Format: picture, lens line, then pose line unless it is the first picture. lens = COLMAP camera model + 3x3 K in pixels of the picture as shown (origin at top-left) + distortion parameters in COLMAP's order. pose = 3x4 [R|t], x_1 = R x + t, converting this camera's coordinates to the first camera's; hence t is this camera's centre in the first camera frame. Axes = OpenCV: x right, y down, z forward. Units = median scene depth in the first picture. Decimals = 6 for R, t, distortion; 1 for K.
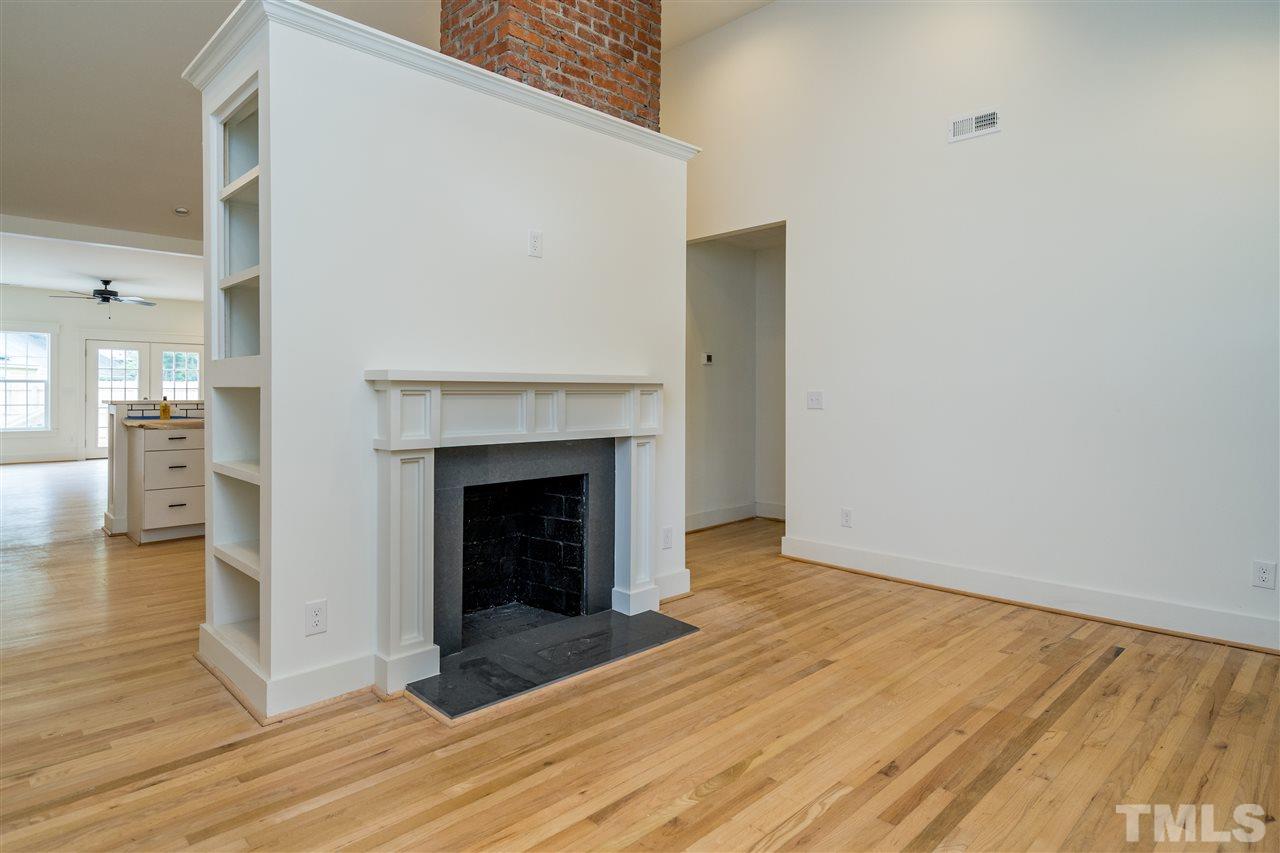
lens RADIAL K [[716.9, 0, 658.8], [0, 716.9, 396.2], [0, 0, 1]] dist [0.001974, 0.000937]
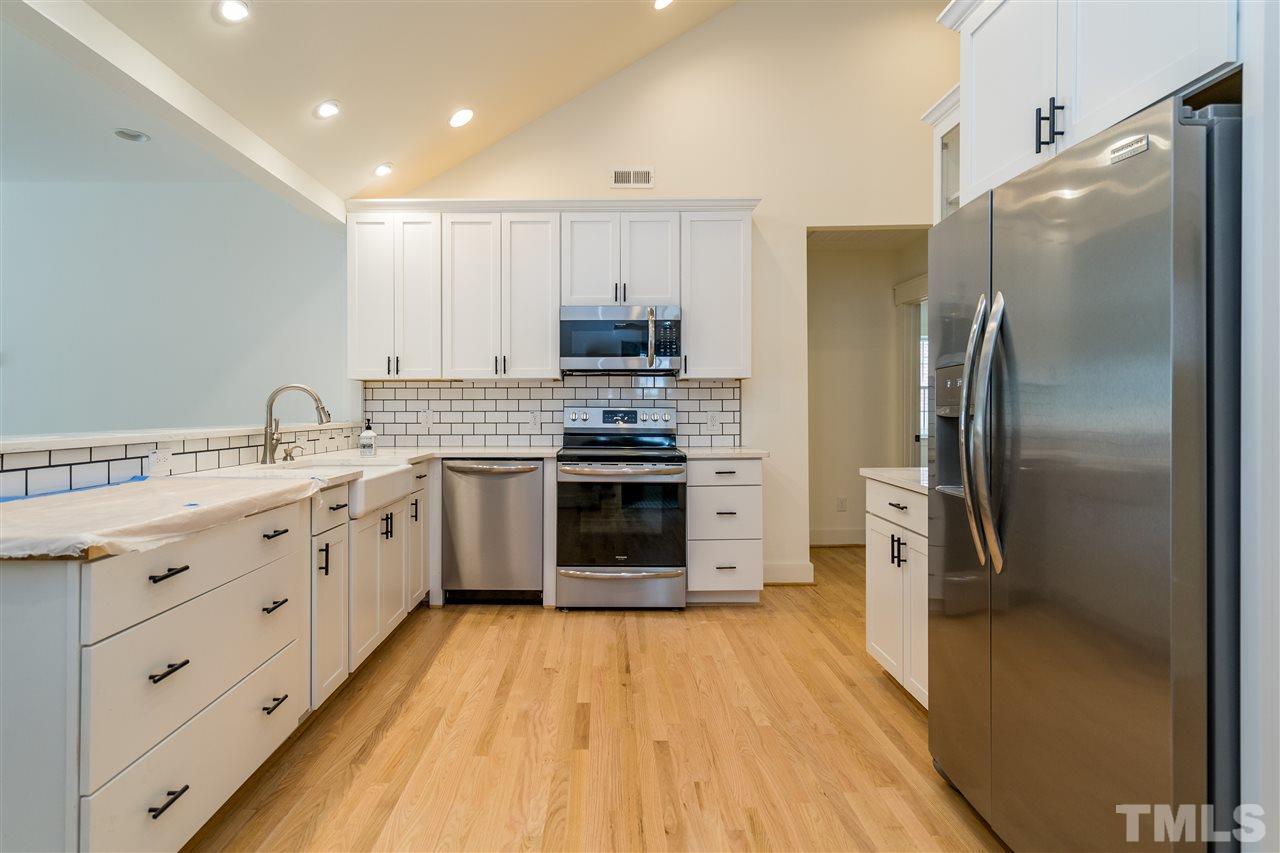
lens RADIAL K [[656.0, 0, 604.7], [0, 656.0, 417.9], [0, 0, 1]] dist [0.000183, -0.000002]
pose [[0.727481, -0.012751, 0.686009, -0.374011], [0.011591, 0.999913, 0.006294, -0.001758], [-0.686030, 0.003373, 0.727566, 0.346591]]
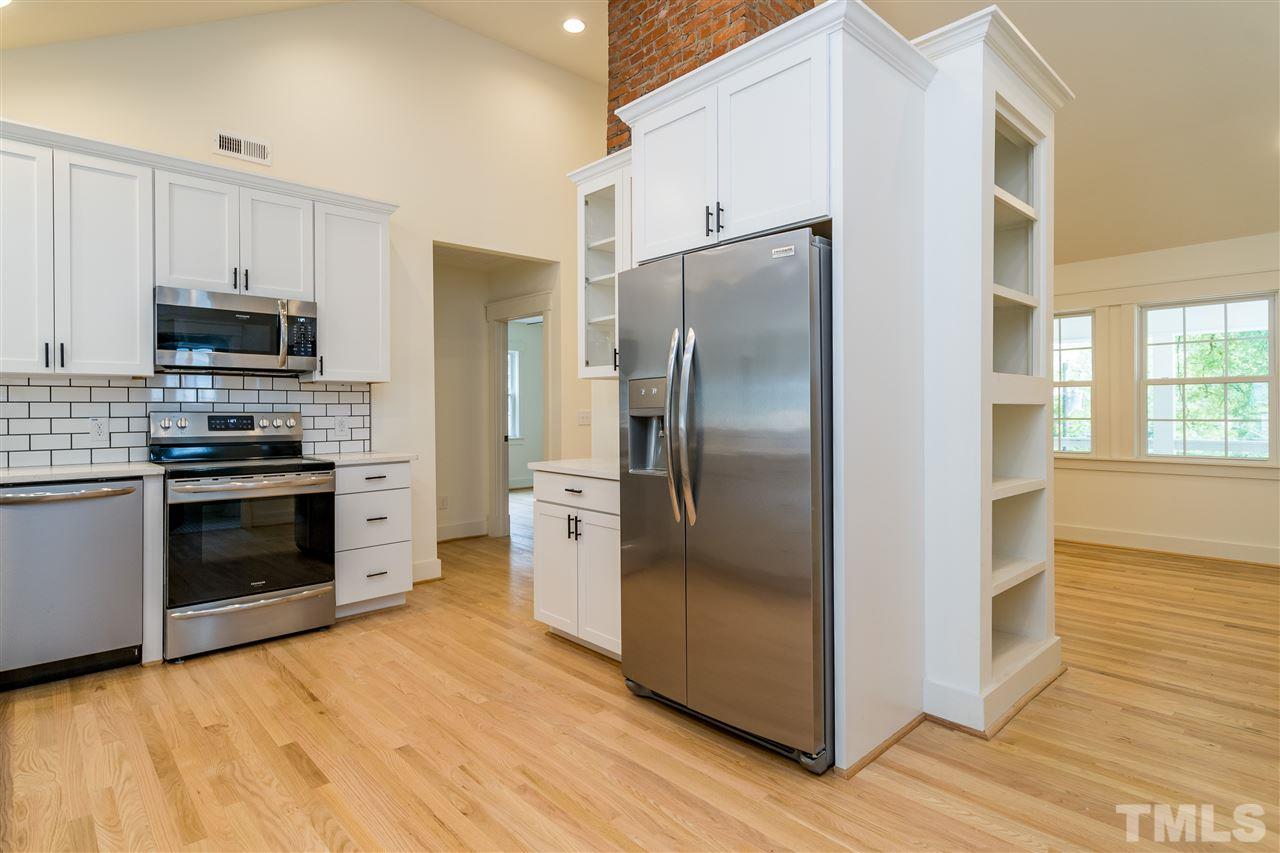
lens RADIAL K [[644.7, 0, 638.7], [0, 644.7, 421.7], [0, 0, 1]] dist [0.001403, 0.000398]
pose [[0.060093, -0.017919, 0.998032, -0.443803], [0.019222, 0.999674, 0.016791, -0.002338], [-0.998008, 0.018175, 0.060418, 0.431324]]
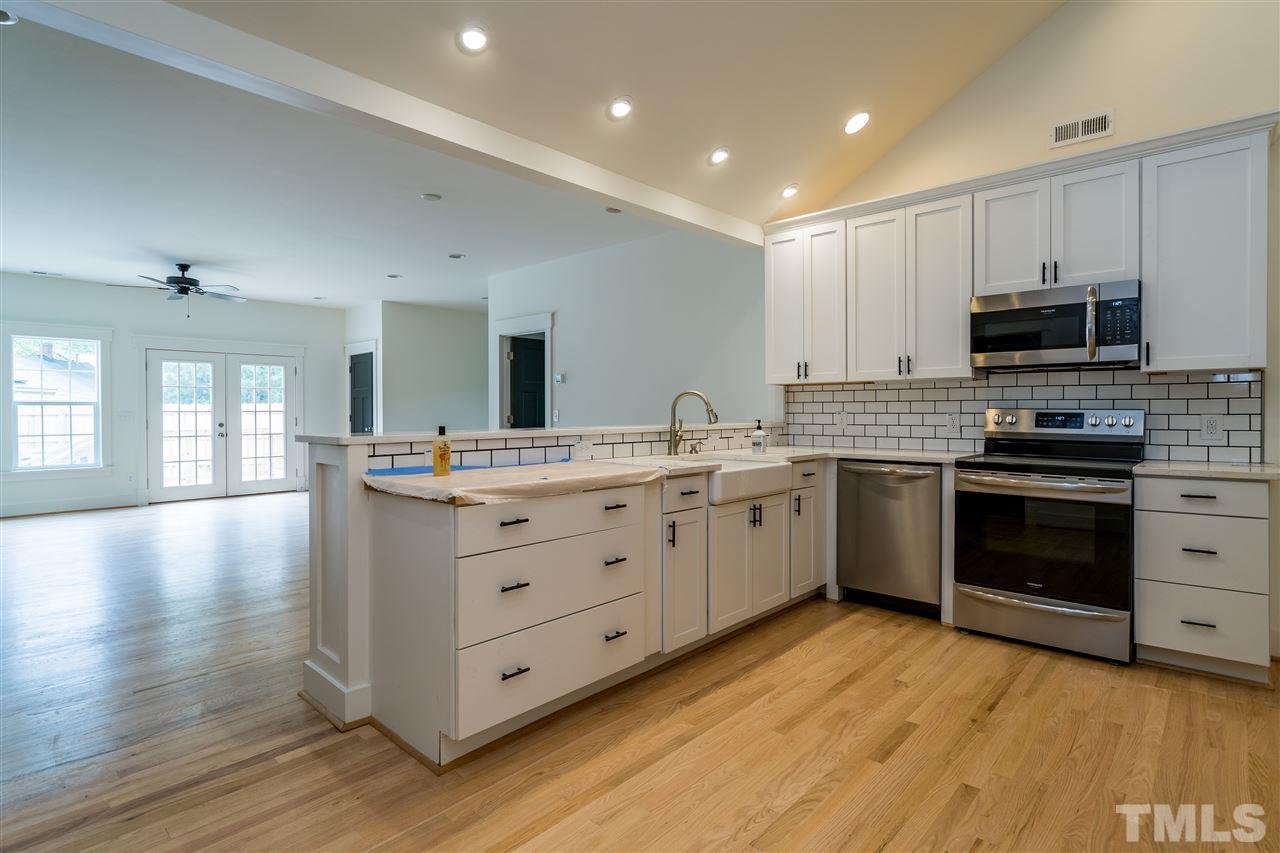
lens RADIAL K [[645.2, 0, 640.0], [0, 645.2, 426.5], [0, 0, 1]] dist [-0.003848, -0.000028]
pose [[0.999585, -0.005239, 0.028342, -0.279565], [0.004894, 0.999913, 0.012218, -0.001636], [-0.028404, -0.012074, 0.999524, 0.283720]]
